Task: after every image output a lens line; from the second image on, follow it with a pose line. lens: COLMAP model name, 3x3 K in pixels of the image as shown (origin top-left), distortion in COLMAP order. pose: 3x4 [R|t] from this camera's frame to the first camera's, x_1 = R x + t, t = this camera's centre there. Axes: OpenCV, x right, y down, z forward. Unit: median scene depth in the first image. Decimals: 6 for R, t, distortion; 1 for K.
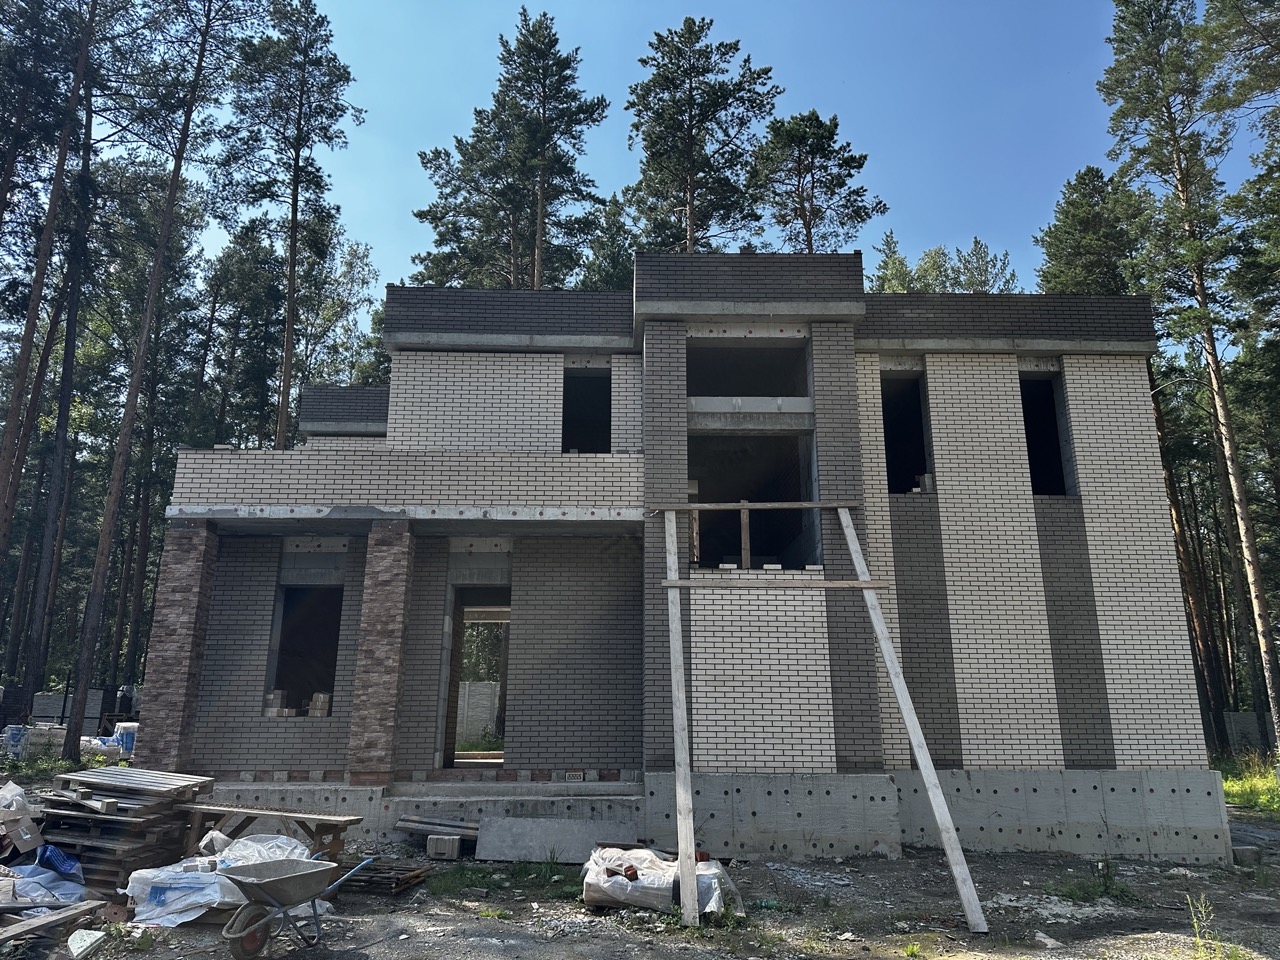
lens RADIAL K [[903.0, 0, 640.0], [0, 903.0, 480.0], [0, 0, 1]] dist [0.054205, -0.079389]
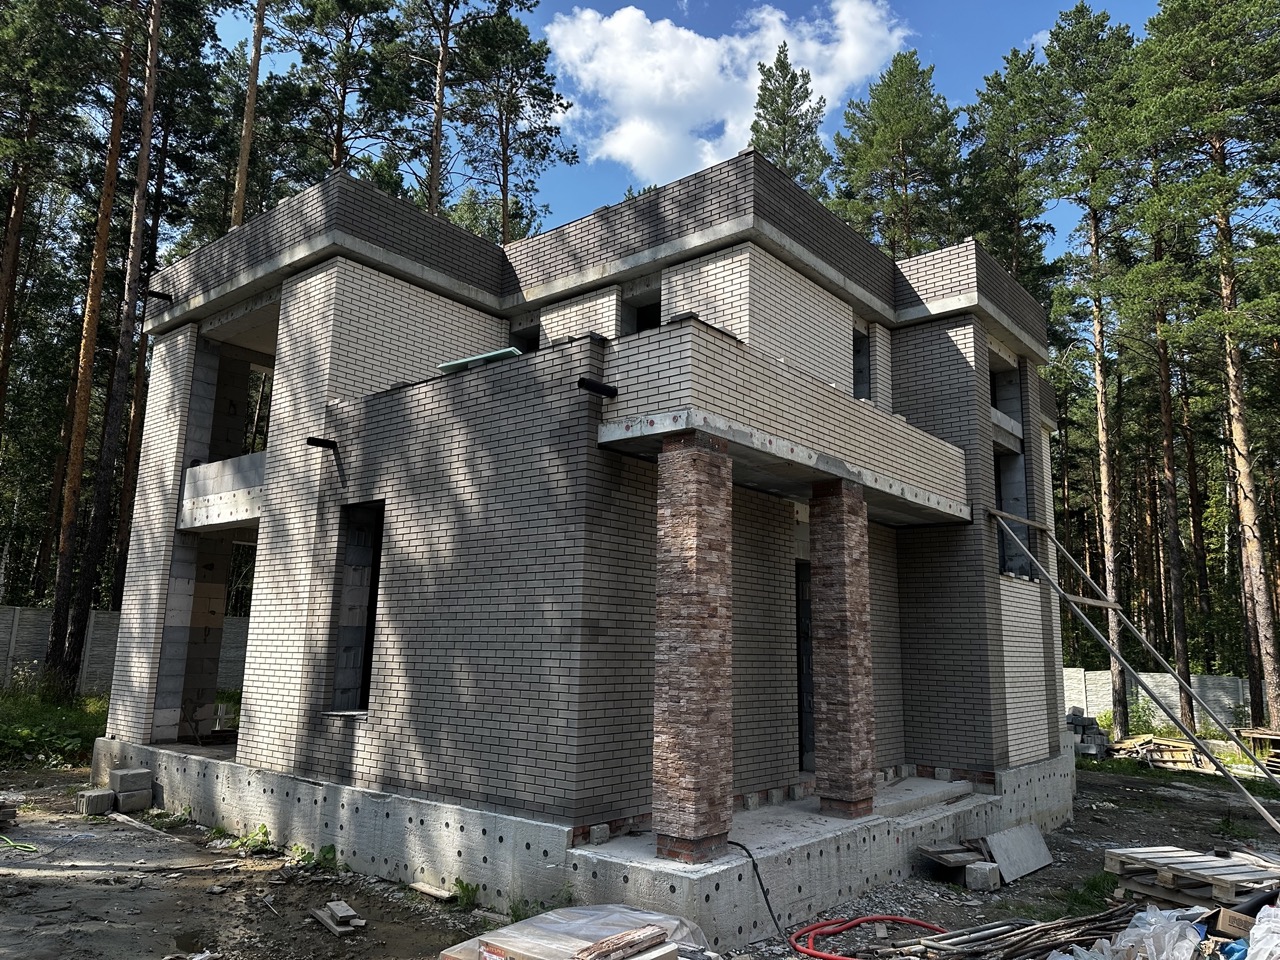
lens RADIAL K [[903.0, 0, 640.0], [0, 903.0, 480.0], [0, 0, 1]] dist [0.054205, -0.079389]
pose [[0.667526, 0.153468, 0.728599, -0.965599], [-0.222551, 0.974920, -0.001456, 0.083378], [-0.710549, -0.161179, 0.684939, 0.578668]]
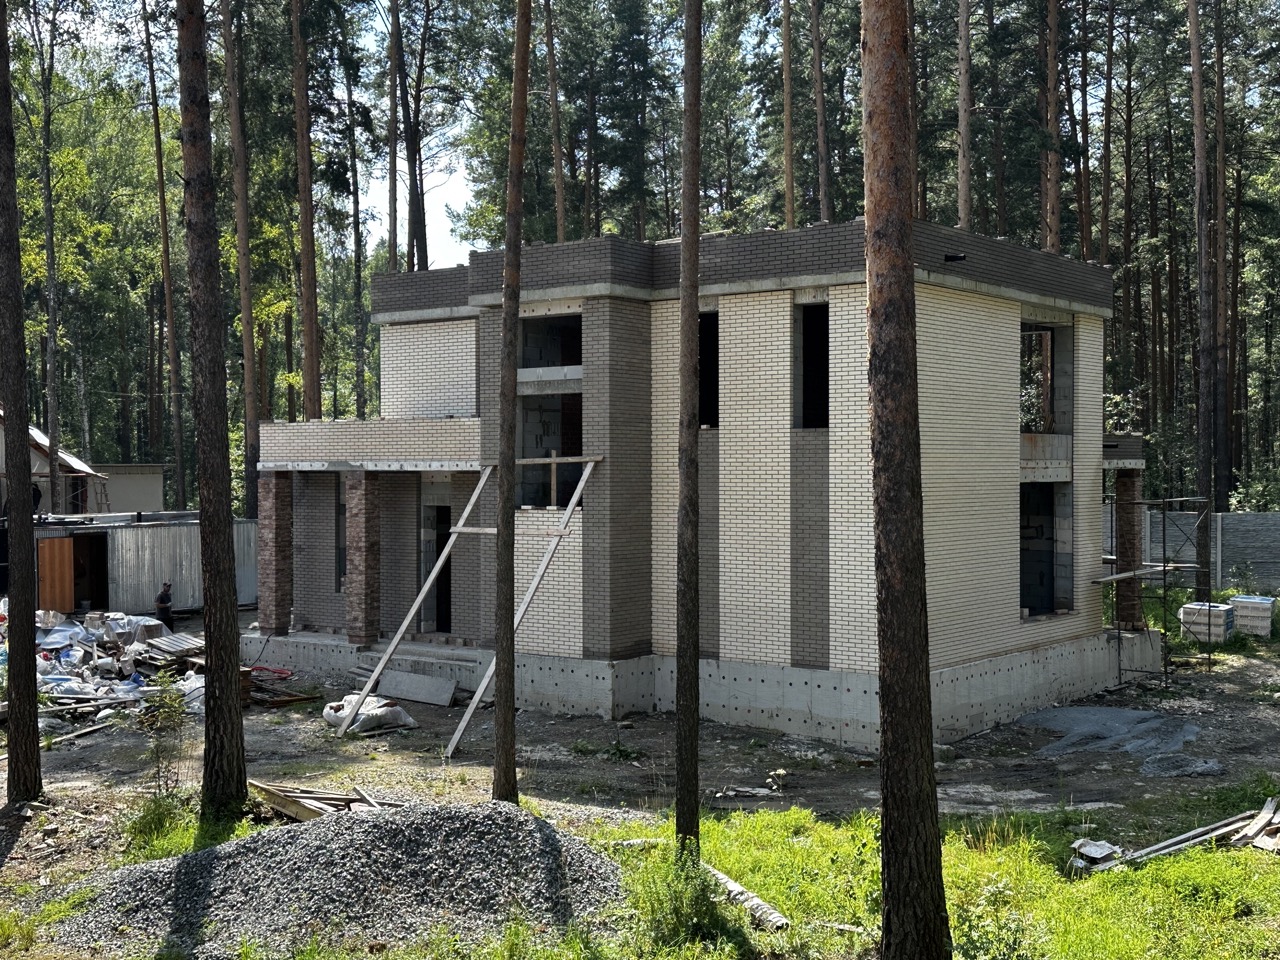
lens RADIAL K [[1637.2, 0, 640.0], [0, 1637.2, 480.0], [0, 0, 1]] dist [0.089168, -0.004584]
pose [[0.764418, 0.005826, -0.644695, 1.742754], [0.173875, 0.961045, 0.214849, -0.422278], [0.620832, -0.276330, 0.733627, -0.643025]]
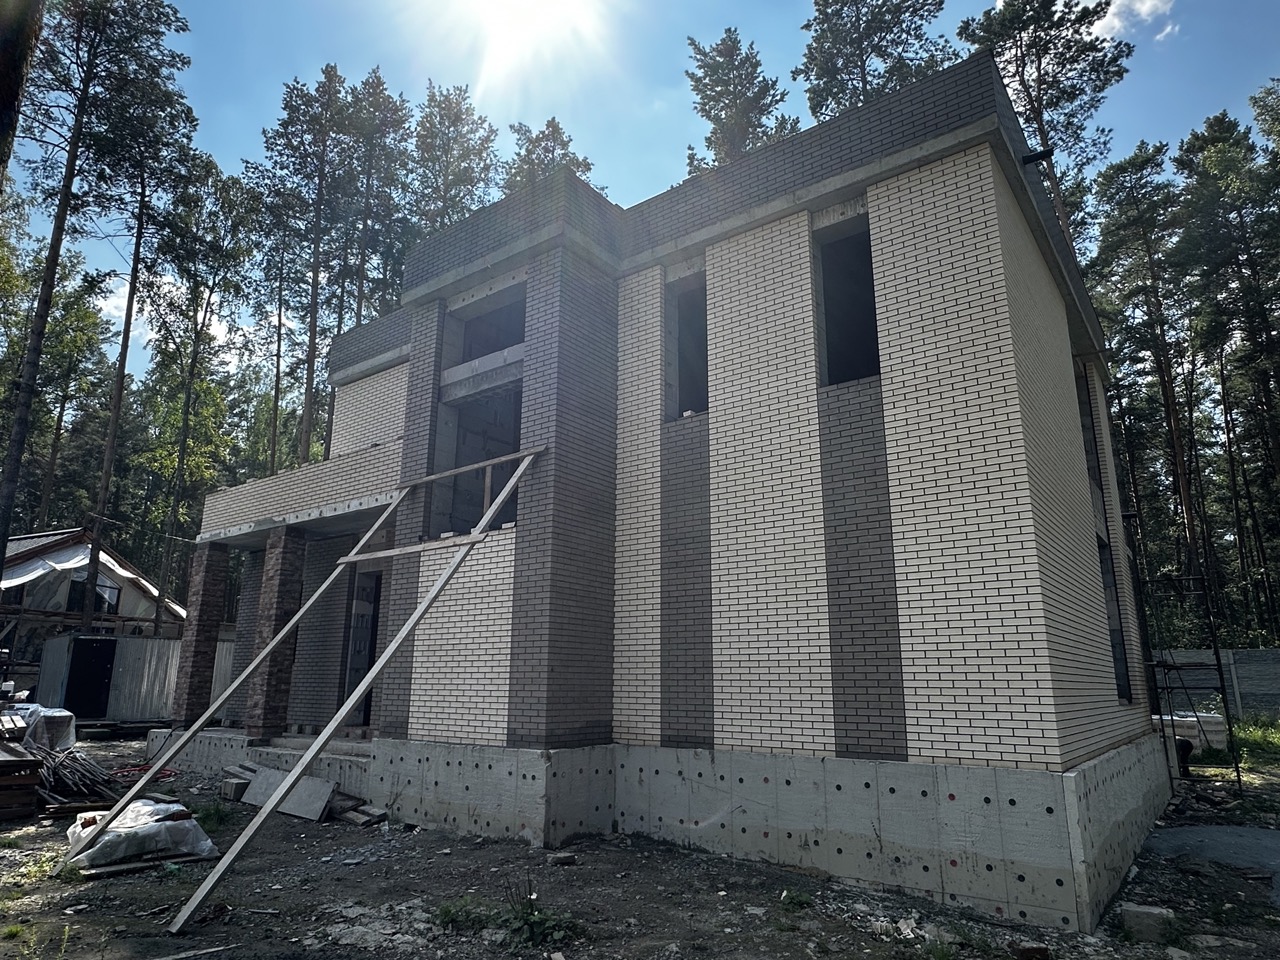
lens RADIAL K [[805.4, 0, 640.0], [0, 805.4, 480.0], [0, 0, 1]] dist [-0.011800, -0.002662]
pose [[0.772207, -0.153128, -0.616643, 0.795404], [0.162513, 0.985842, -0.041299, 0.104854], [0.614236, -0.068321, 0.786159, 0.430165]]
